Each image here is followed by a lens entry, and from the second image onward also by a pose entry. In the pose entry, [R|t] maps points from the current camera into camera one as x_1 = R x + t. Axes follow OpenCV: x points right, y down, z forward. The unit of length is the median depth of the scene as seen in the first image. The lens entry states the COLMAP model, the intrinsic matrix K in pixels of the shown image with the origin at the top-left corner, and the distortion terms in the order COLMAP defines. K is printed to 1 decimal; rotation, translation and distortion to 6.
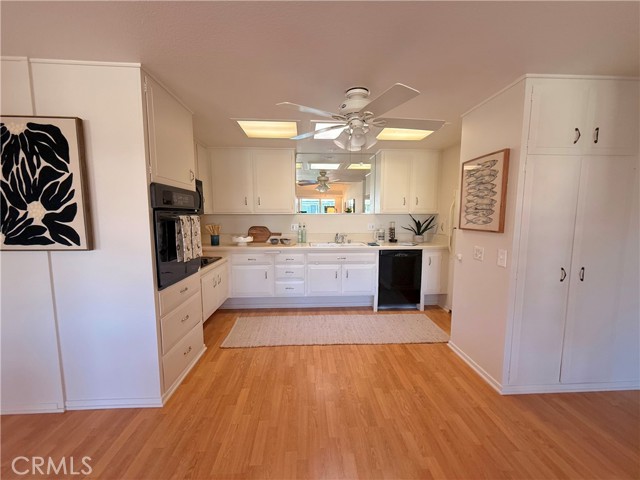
lens RADIAL K [[255.9, 0, 319.0], [0, 255.9, 240.6], [0, 0, 1]] dist [0.000627, 0.000399]
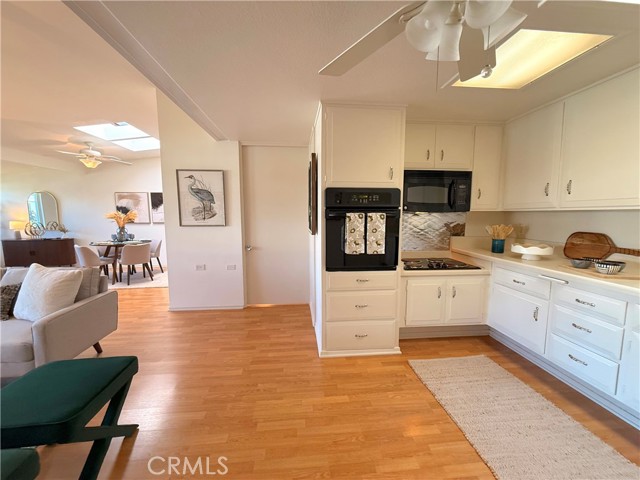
lens RADIAL K [[255.9, 0, 320.6], [0, 255.9, 240.9], [0, 0, 1]] dist [0.000627, 0.000399]
pose [[0.034621, 0.103996, -0.993975, 0.338491], [-0.097119, 0.990214, 0.100220, -0.043396], [0.994670, 0.093064, 0.044382, 0.469766]]
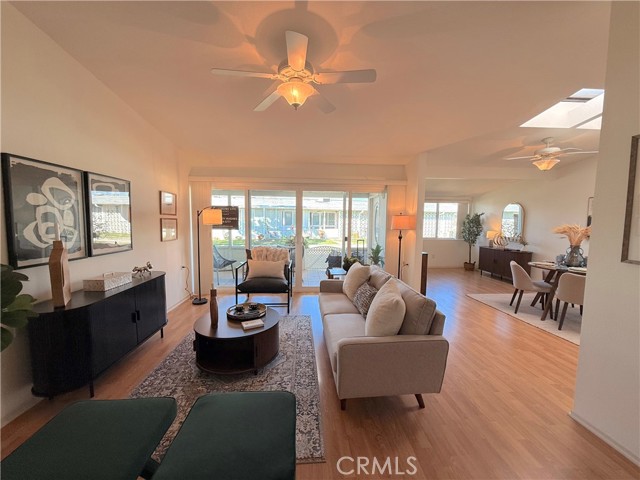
lens RADIAL K [[255.9, 0, 320.4], [0, 255.9, 240.6], [0, 0, 1]] dist [0.000627, 0.000399]
pose [[-0.999770, -0.010530, -0.018688, -0.139887], [-0.013643, 0.984441, 0.175182, -0.055366], [0.016553, 0.175397, -0.984359, 0.395914]]
